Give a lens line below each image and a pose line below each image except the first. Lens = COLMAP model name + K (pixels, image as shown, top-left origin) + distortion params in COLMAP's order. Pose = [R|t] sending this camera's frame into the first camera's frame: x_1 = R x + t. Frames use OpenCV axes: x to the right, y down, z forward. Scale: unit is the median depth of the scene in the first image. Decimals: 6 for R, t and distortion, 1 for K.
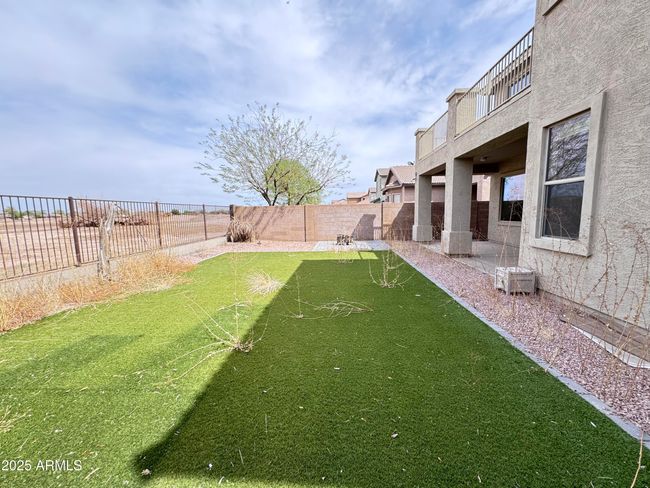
lens RADIAL K [[258.9, 0, 325.7], [0, 258.9, 247.0], [0, 0, 1]] dist [-0.000299, -0.000427]
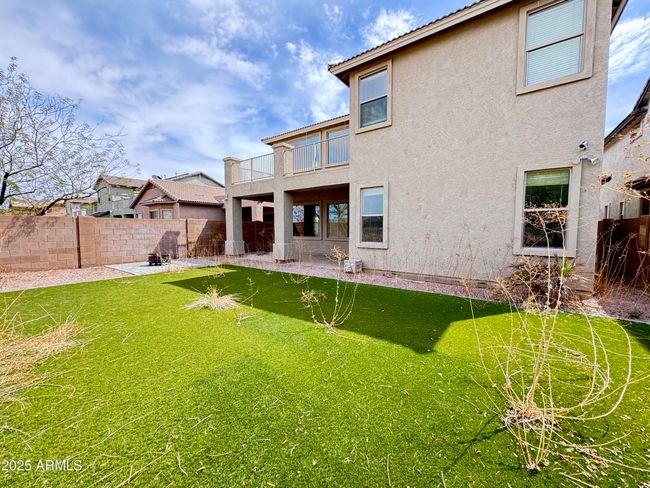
lens RADIAL K [[258.9, 0, 325.3], [0, 258.9, 242.2], [0, 0, 1]] dist [-0.000299, -0.000427]
pose [[0.539044, -0.027570, 0.841826, -0.314543], [0.102519, 0.994181, -0.033086, -0.000094], [-0.836015, 0.104138, 0.538734, 0.054525]]
